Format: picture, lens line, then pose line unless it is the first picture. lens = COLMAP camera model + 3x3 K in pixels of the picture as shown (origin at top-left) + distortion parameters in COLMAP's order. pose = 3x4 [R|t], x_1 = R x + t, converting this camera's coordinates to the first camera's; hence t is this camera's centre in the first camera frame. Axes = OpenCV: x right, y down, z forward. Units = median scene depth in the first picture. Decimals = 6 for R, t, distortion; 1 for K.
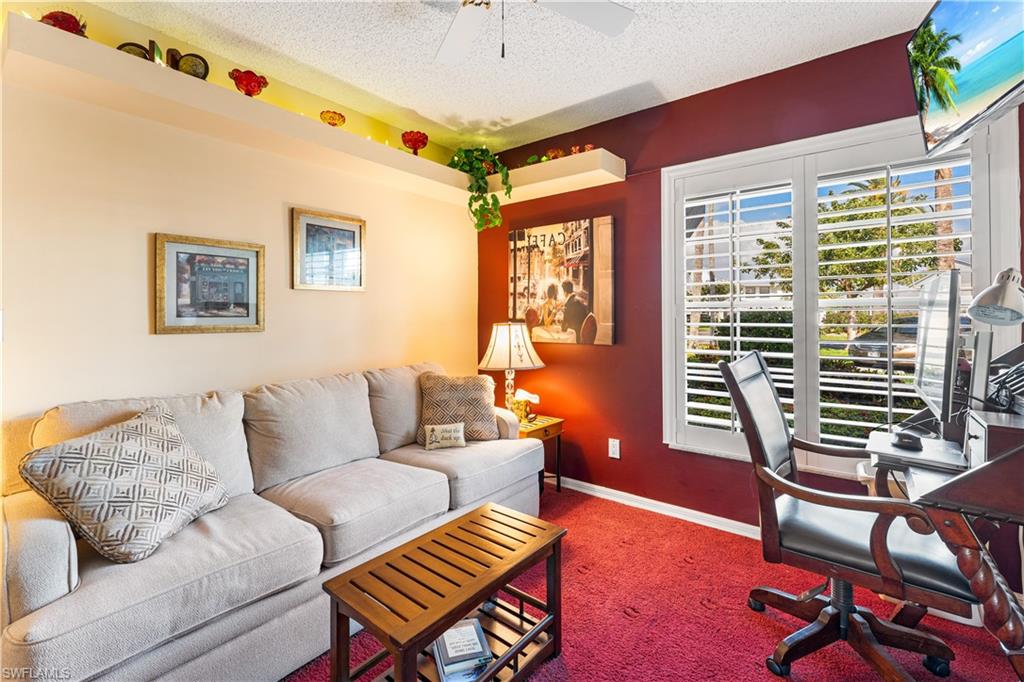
lens RADIAL K [[433.4, 0, 500.3], [0, 433.4, 315.2], [0, 0, 1]] dist [-0.003069, -0.000863]
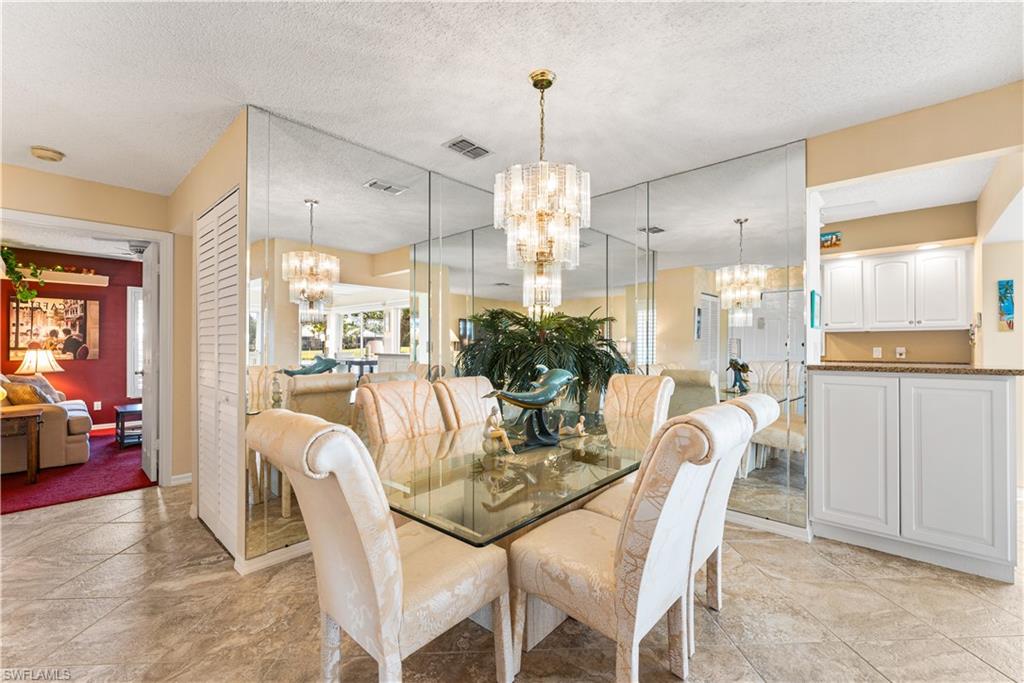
lens RADIAL K [[433.4, 0, 514.7], [0, 433.4, 343.1], [0, 0, 1]] dist [-0.003069, -0.000863]
pose [[0.096176, 0.006292, 0.995344, -1.644358], [-0.003788, 0.999975, -0.005955, -0.007378], [-0.995357, -0.003197, 0.096197, -1.267045]]
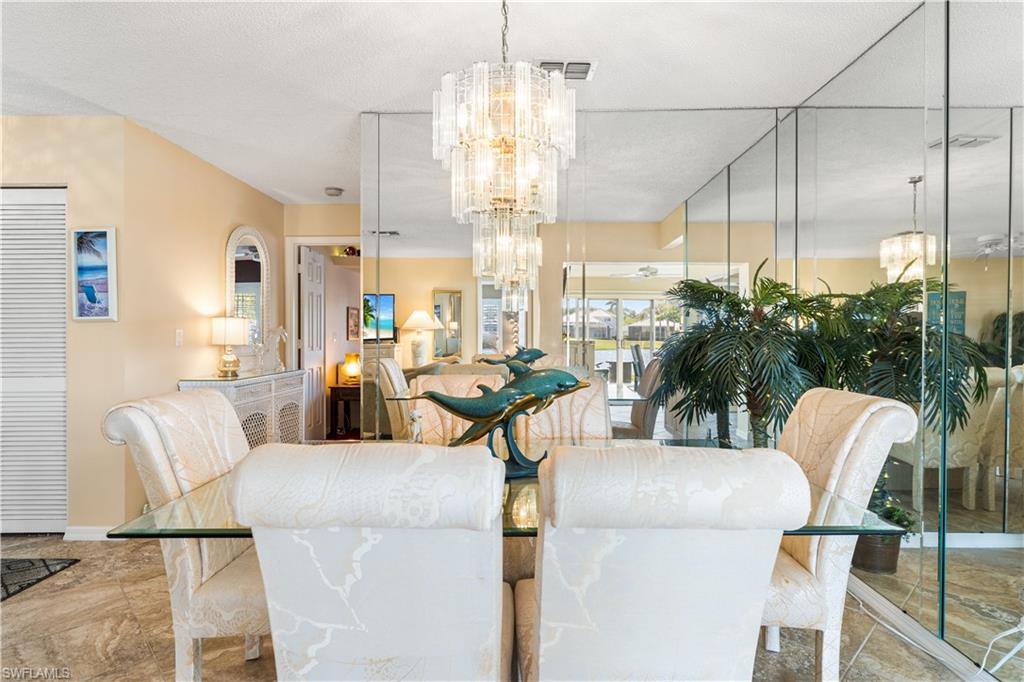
lens RADIAL K [[525.8, 0, 515.4], [0, 525.8, 339.1], [0, 0, 1]] dist [-0.009931, 0.001005]
pose [[0.802423, -0.004763, 0.596737, -1.295507], [-0.000813, 0.999959, 0.009074, -0.004272], [-0.596755, -0.007766, 0.802386, -1.718209]]
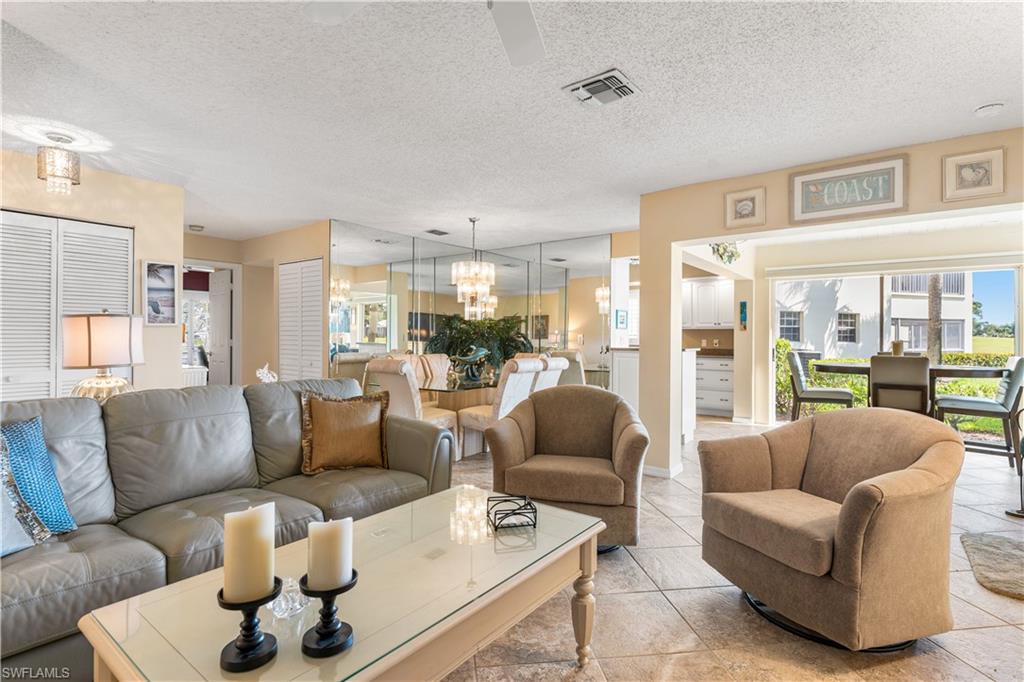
lens RADIAL K [[495.1, 0, 506.9], [0, 495.1, 337.5], [0, 0, 1]] dist [-0.004861, 0.000211]
pose [[0.018918, -0.000216, 0.999821, -2.719331], [-0.009362, 0.999956, 0.000394, -0.008572], [-0.999777, -0.009368, 0.018915, -1.398532]]
